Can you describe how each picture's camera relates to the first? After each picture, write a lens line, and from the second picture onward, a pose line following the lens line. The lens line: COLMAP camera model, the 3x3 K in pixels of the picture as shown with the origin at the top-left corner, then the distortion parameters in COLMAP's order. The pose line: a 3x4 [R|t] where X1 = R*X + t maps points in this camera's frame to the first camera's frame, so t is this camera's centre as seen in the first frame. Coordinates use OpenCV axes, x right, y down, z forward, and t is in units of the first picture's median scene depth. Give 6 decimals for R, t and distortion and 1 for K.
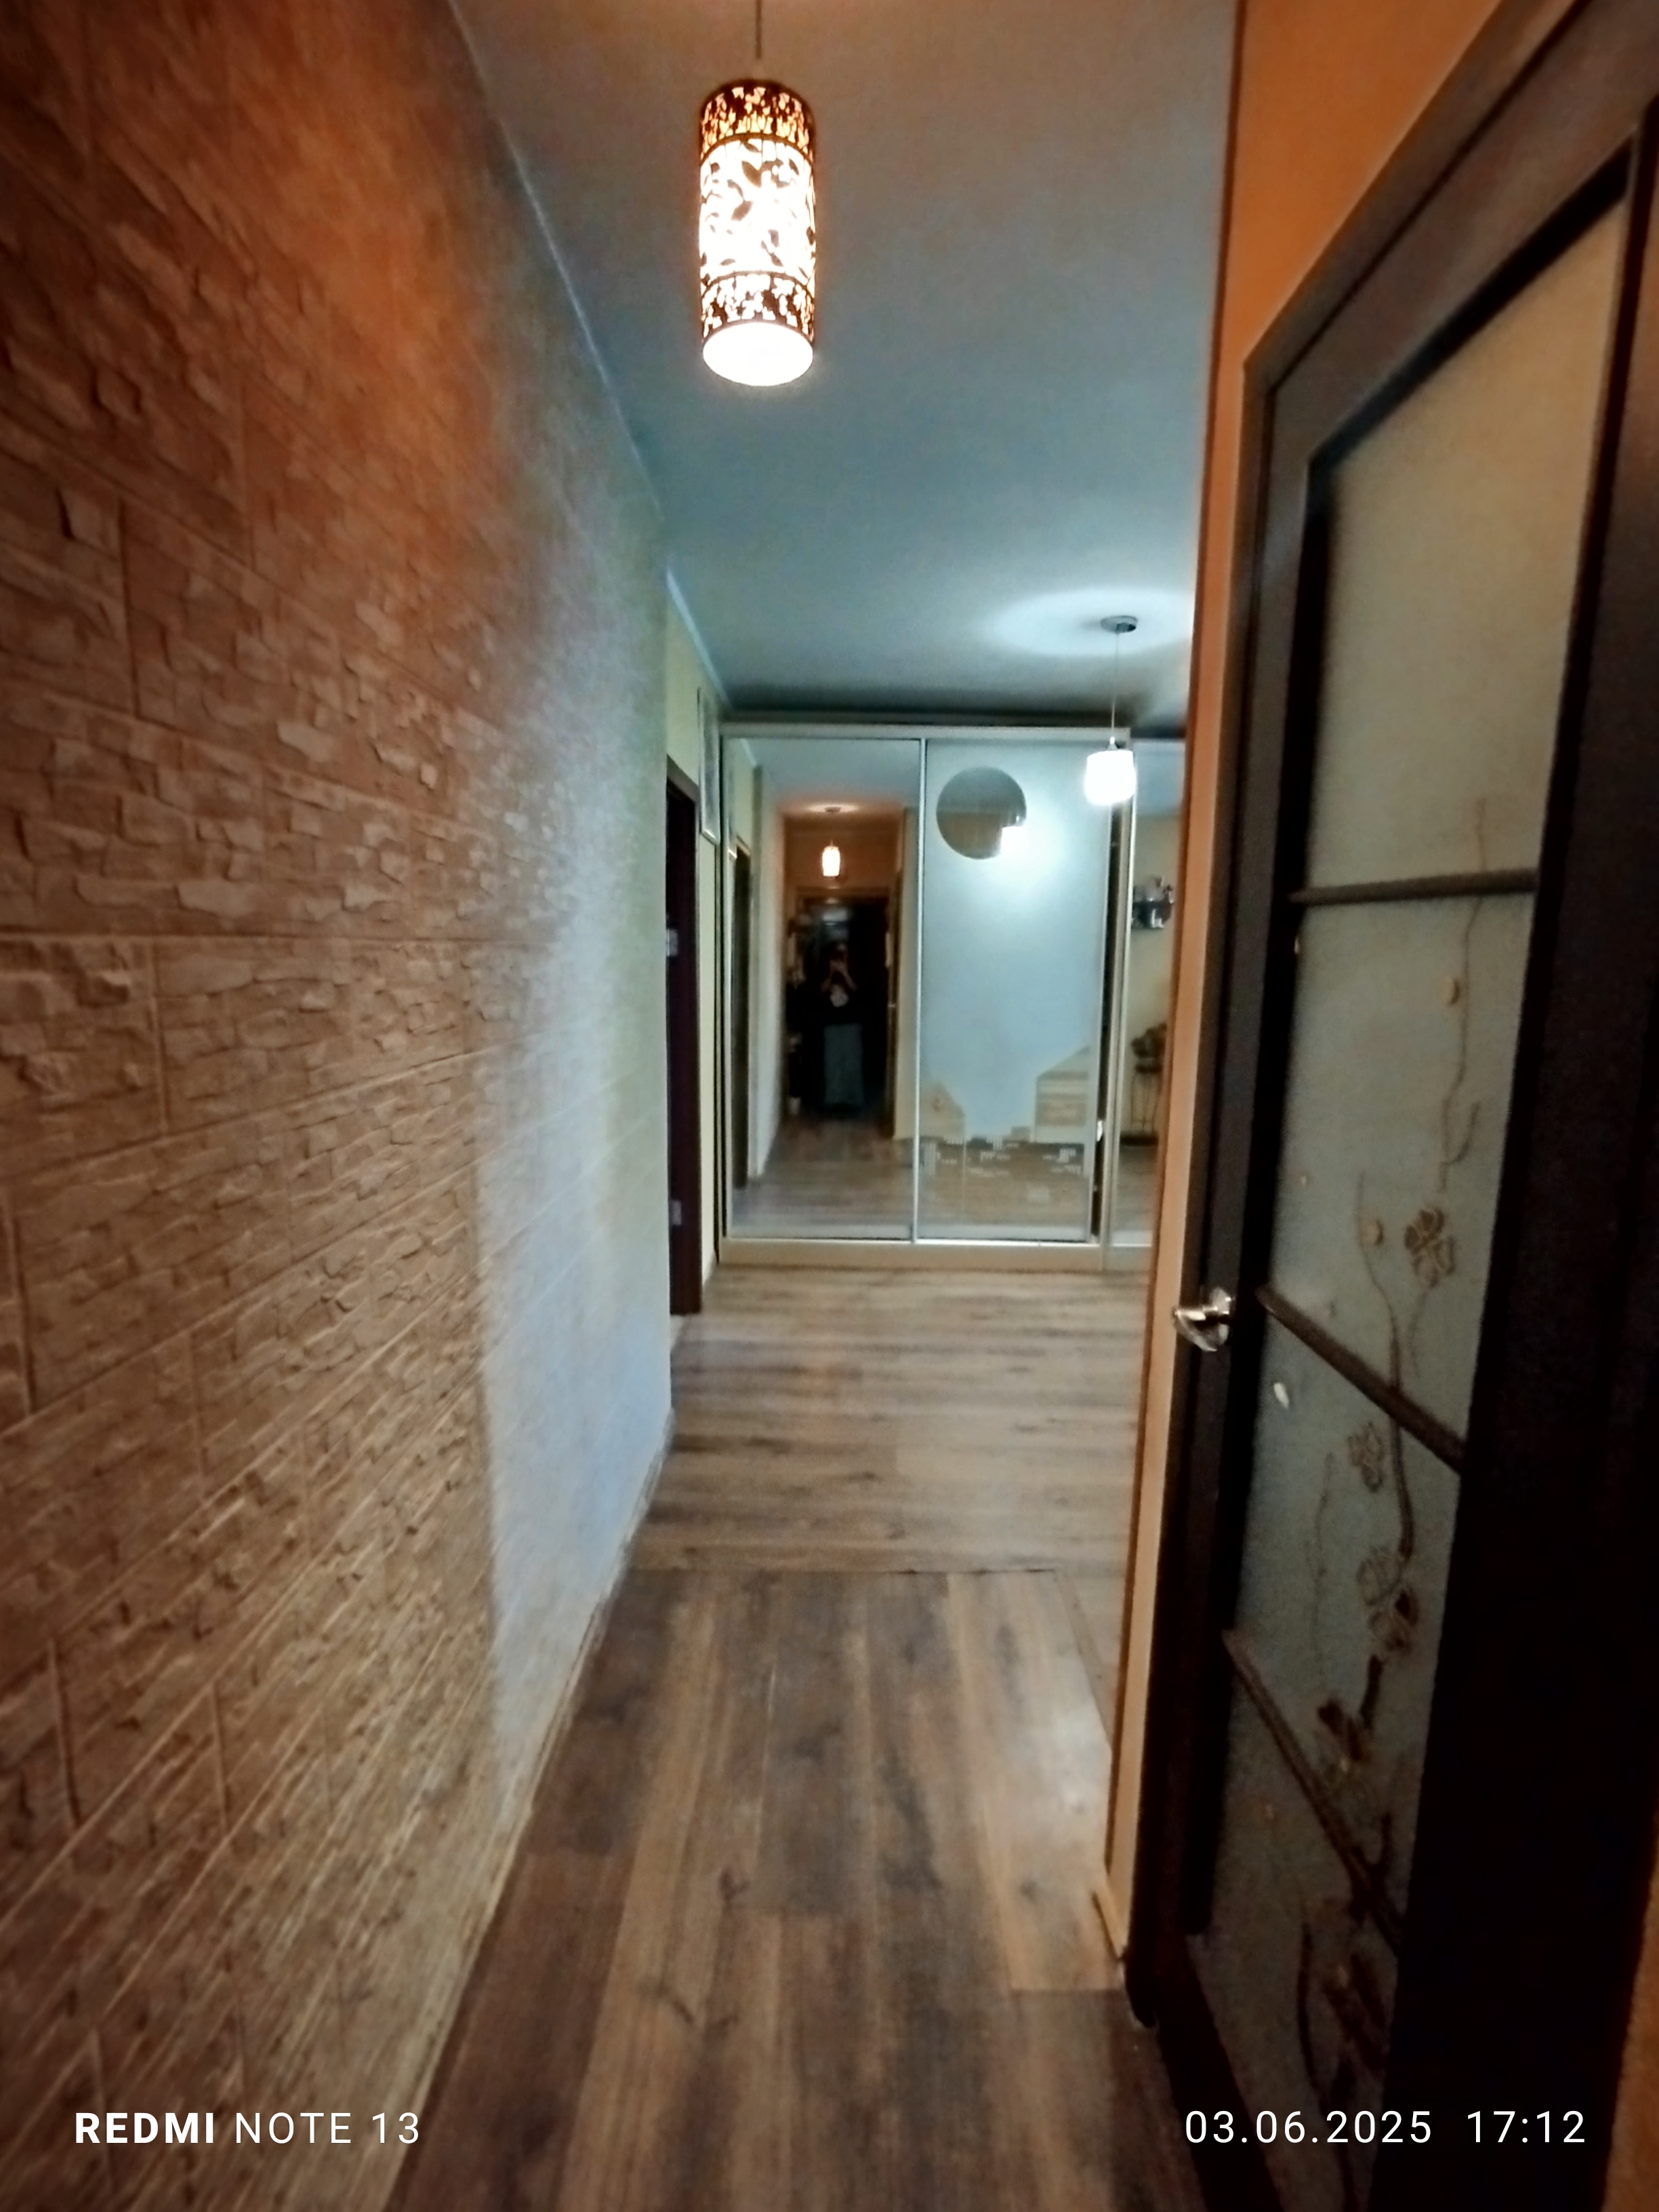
lens RADIAL K [[997.0, 0, 823.9], [0, 997.0, 1099.6], [0, 0, 1]] dist [-0.026254, 0.002244]
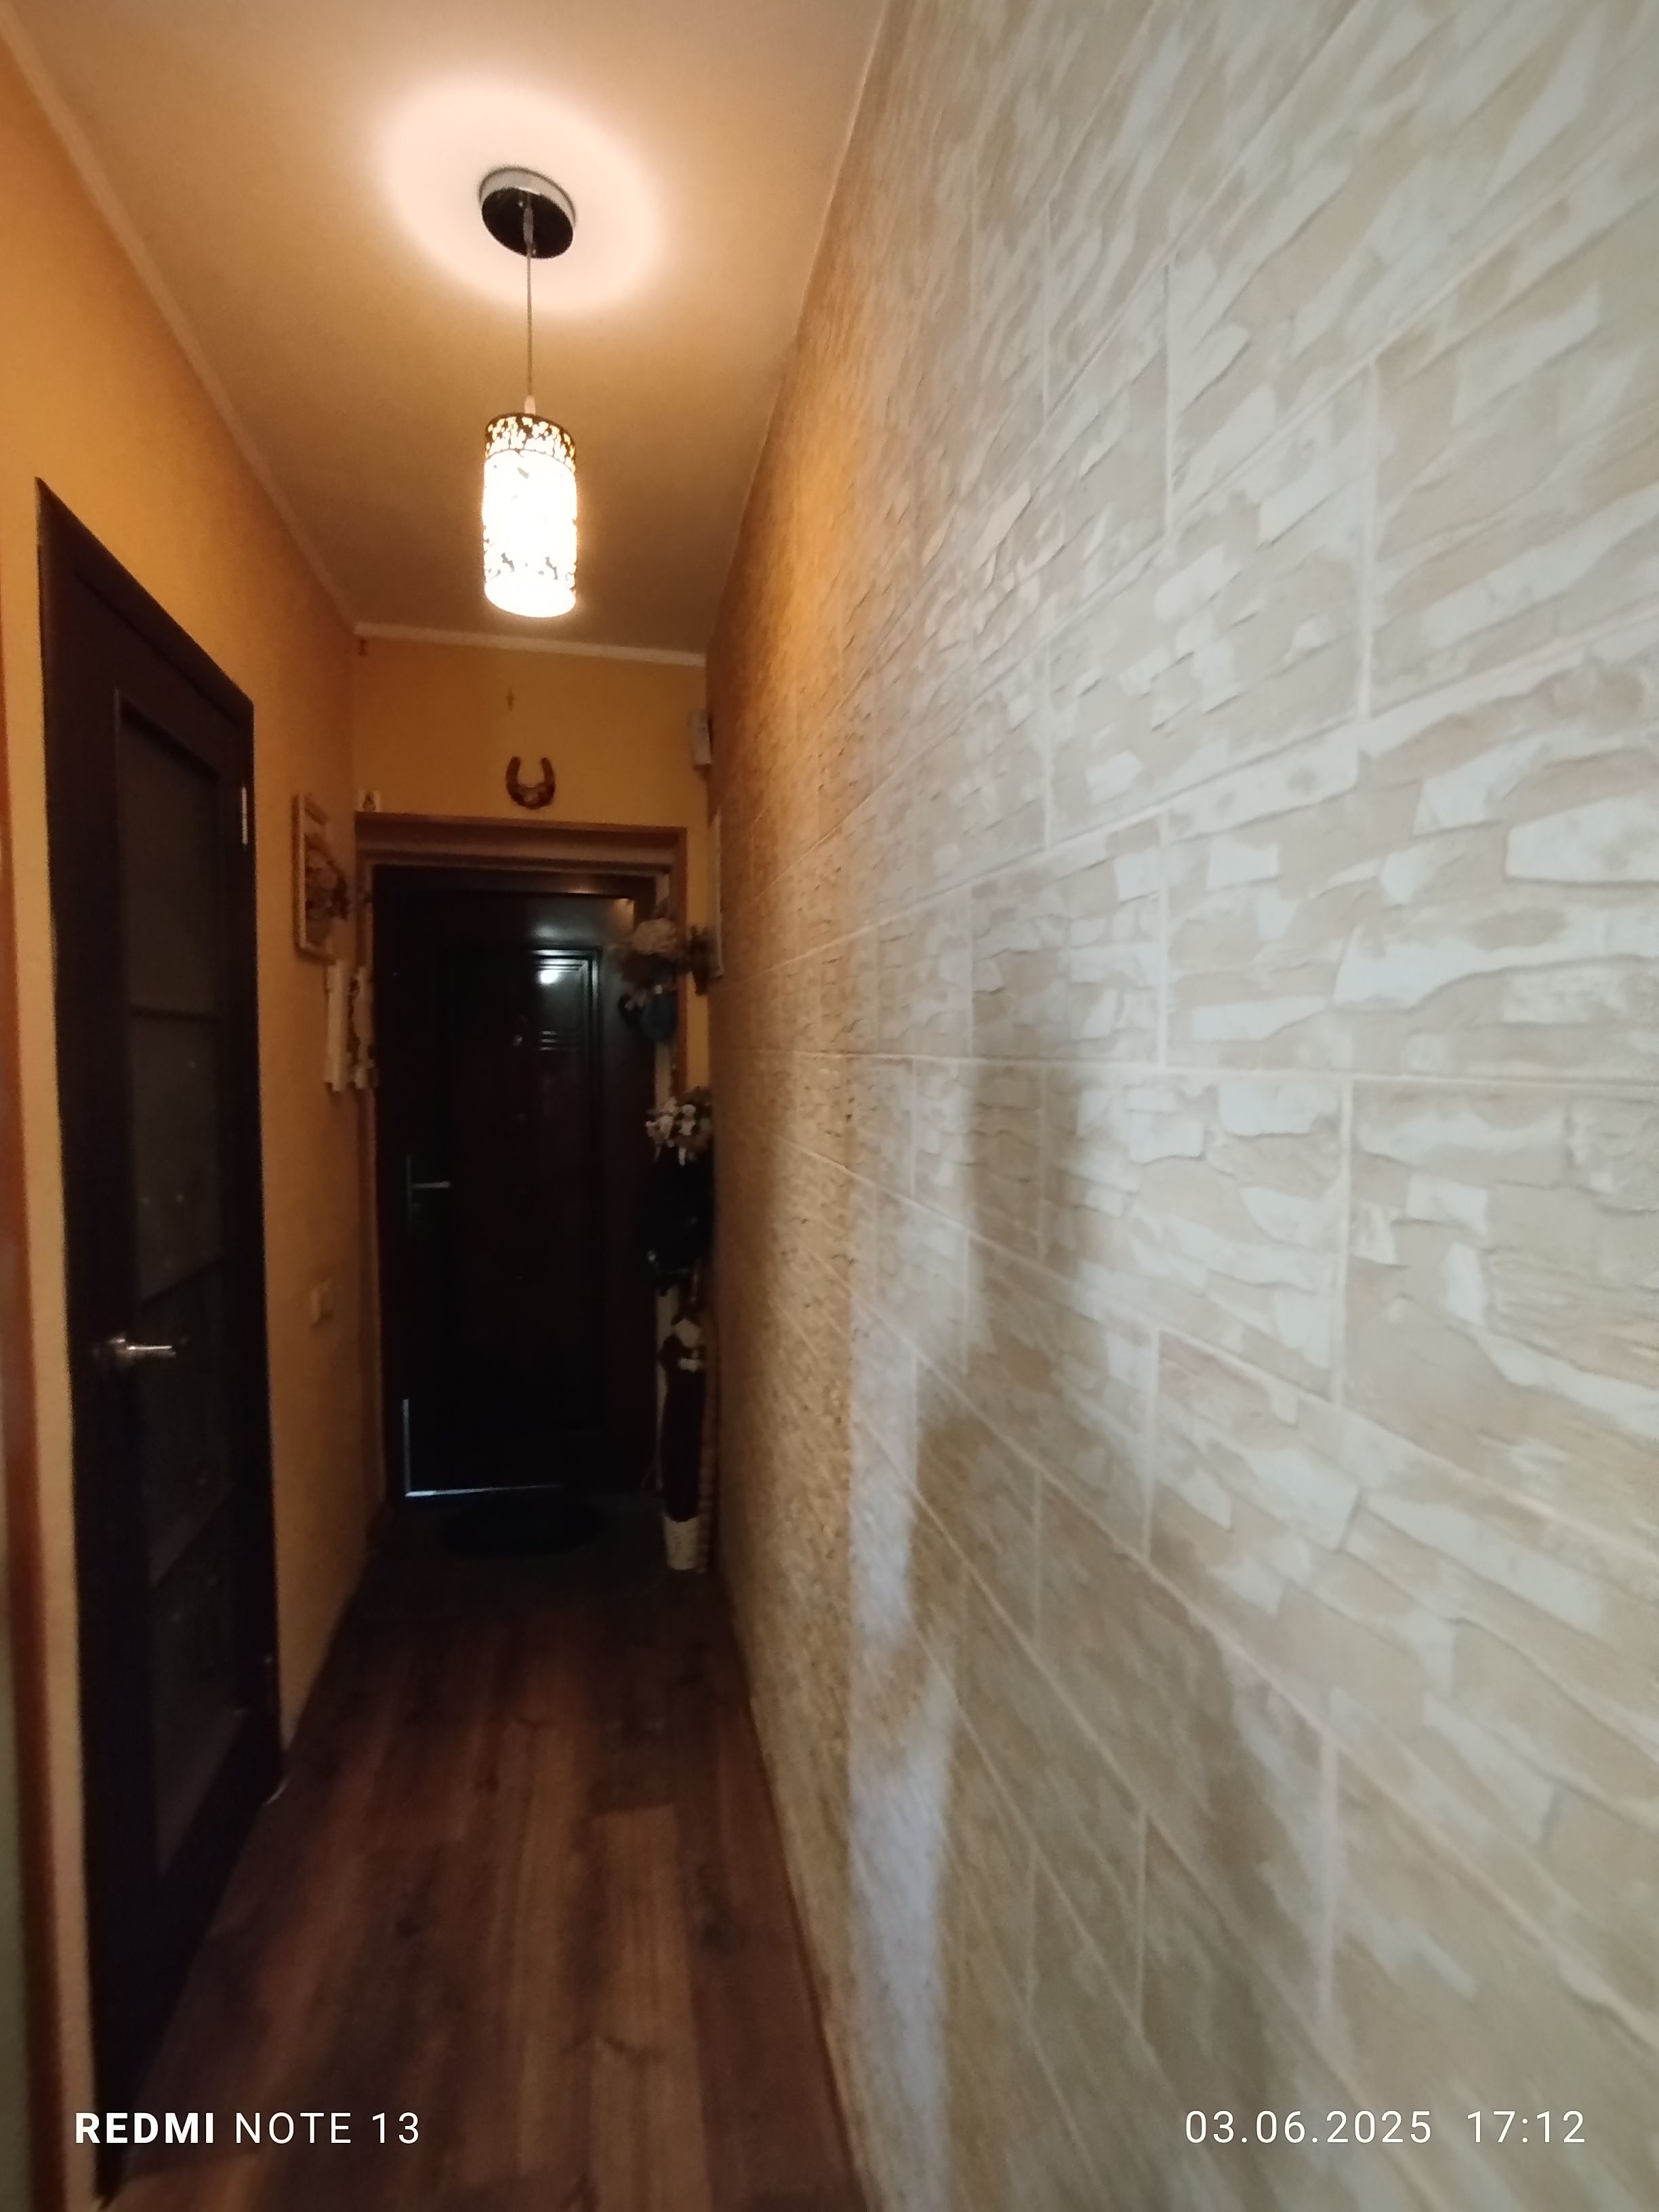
lens RADIAL K [[997.0, 0, 825.9], [0, 997.0, 1099.3], [0, 0, 1]] dist [-0.026254, 0.002244]
pose [[-0.968802, -0.003187, -0.247814, -0.099886], [-0.054042, 0.978572, 0.198687, -0.293169], [0.241870, 0.205881, -0.948215, 1.842184]]
